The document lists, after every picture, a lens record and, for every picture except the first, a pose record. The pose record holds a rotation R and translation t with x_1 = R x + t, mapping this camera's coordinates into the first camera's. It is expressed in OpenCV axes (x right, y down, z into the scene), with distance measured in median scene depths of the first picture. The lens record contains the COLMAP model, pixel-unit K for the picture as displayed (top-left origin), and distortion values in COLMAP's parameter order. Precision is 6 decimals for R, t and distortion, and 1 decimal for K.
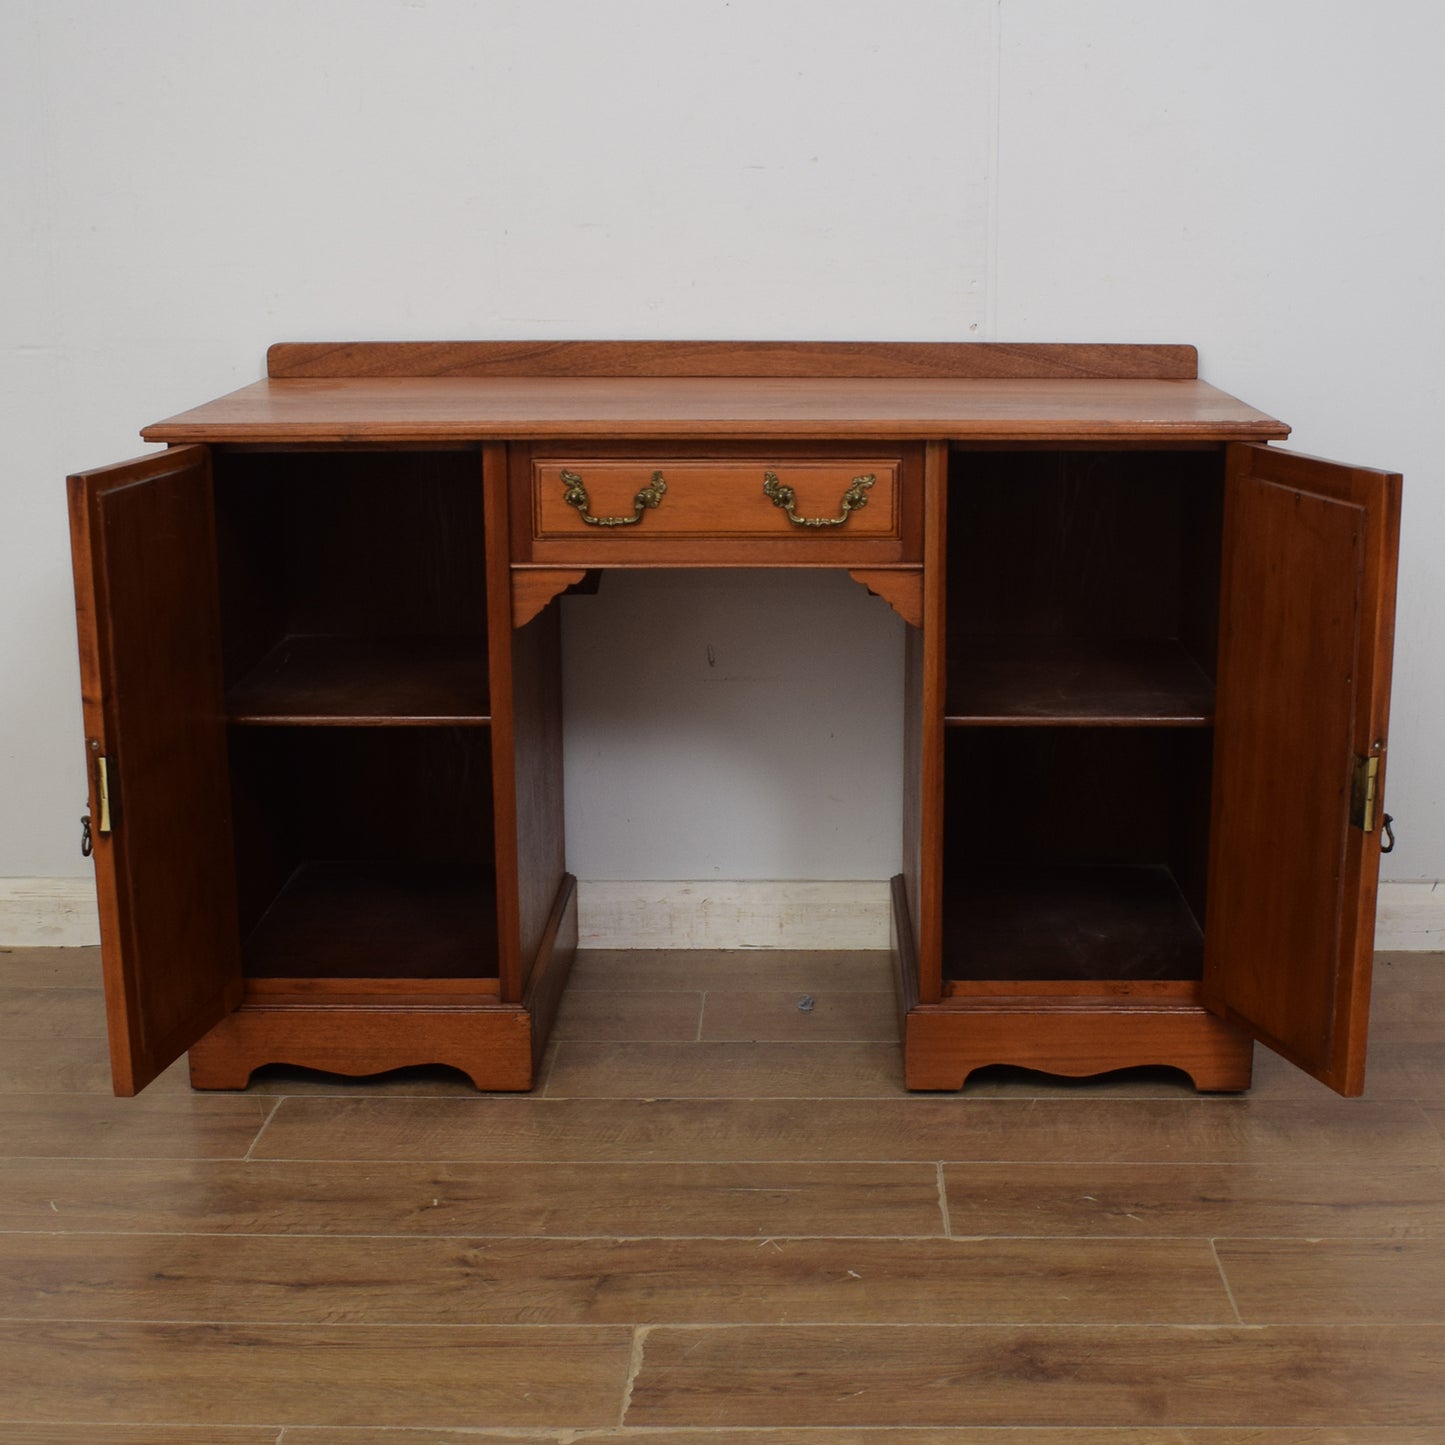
lens RADIAL K [[2193.9, 0, 792.4], [0, 2193.9, 847.8], [0, 0, 1]] dist [-0.096028, 0.000000]
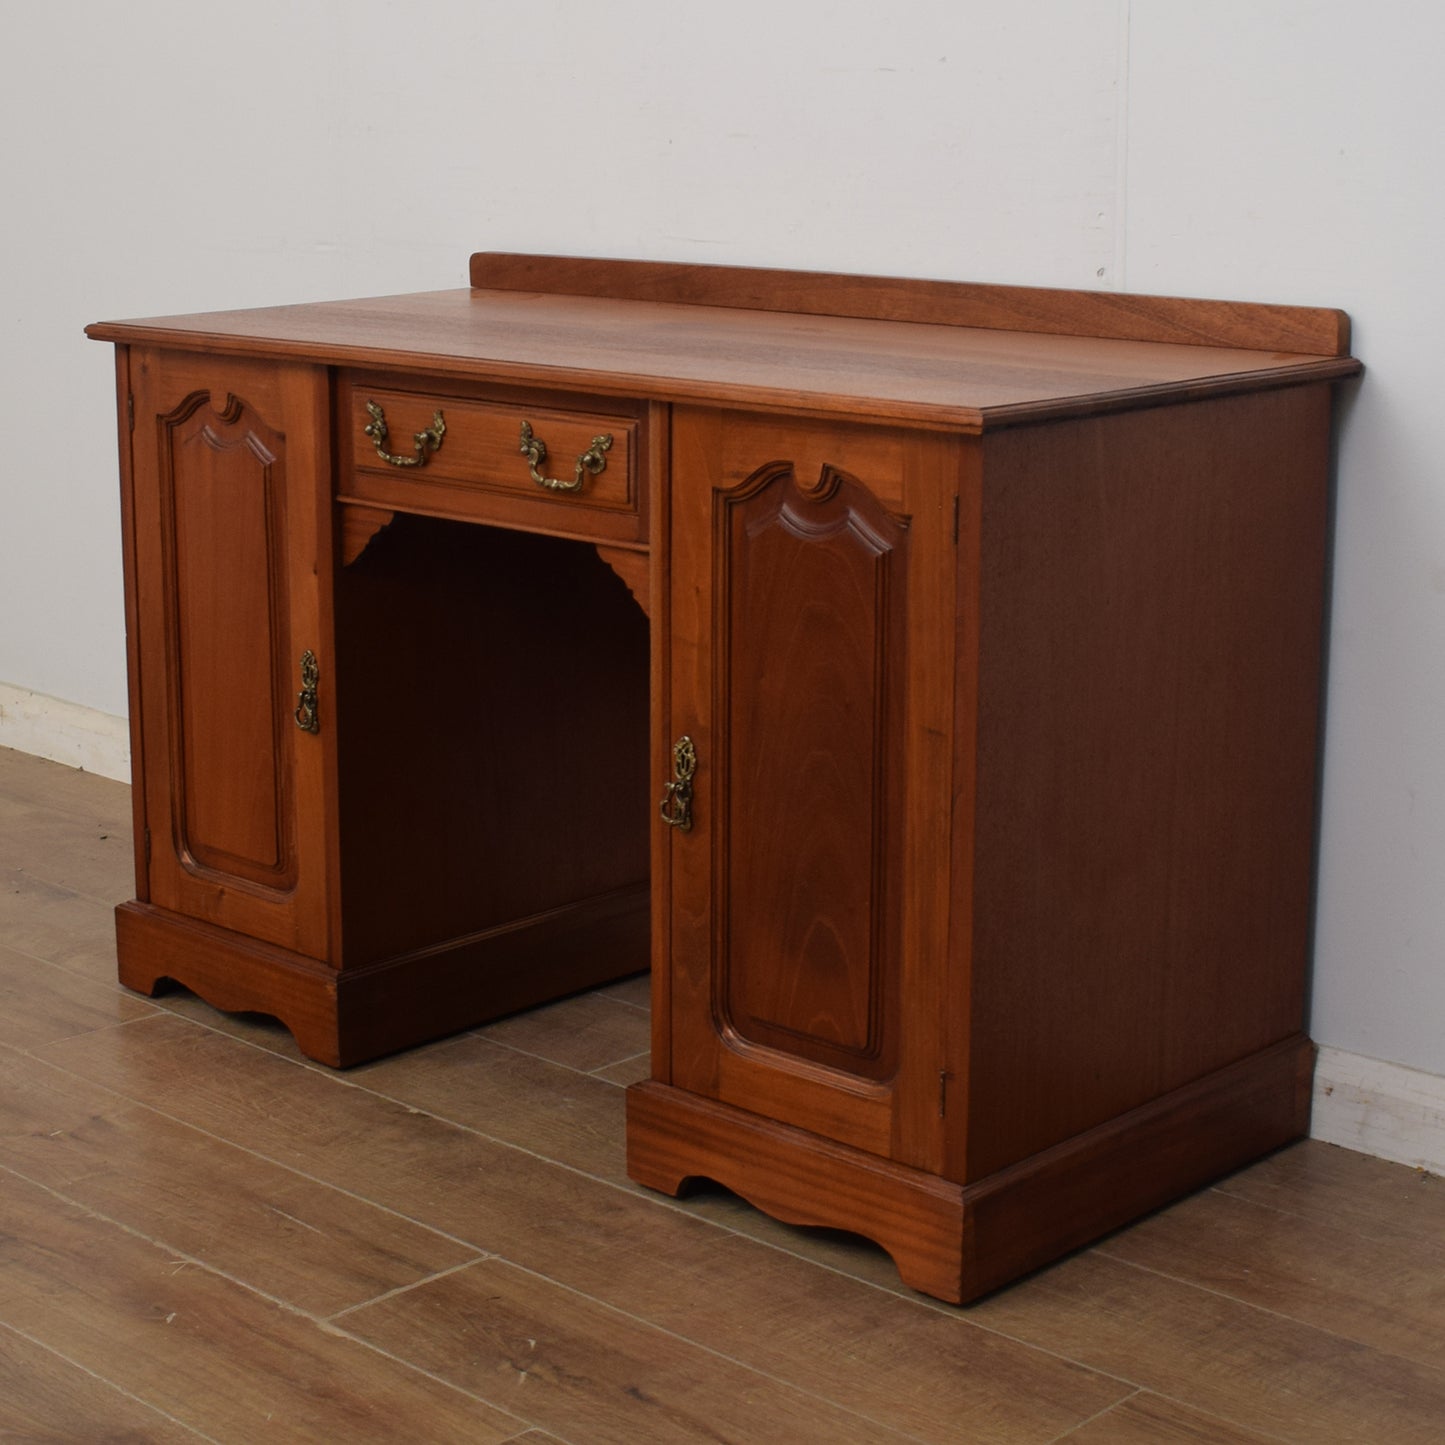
lens RADIAL K [[2579.3, 0, 788.0], [0, 2579.3, 651.7], [0, 0, 1]] dist [-0.089154, 0.000000]
pose [[0.758938, 0.141134, -0.635684, 0.717108], [-0.187482, 0.982251, -0.005754, -0.094139], [0.623590, 0.123546, 0.771928, 0.282036]]
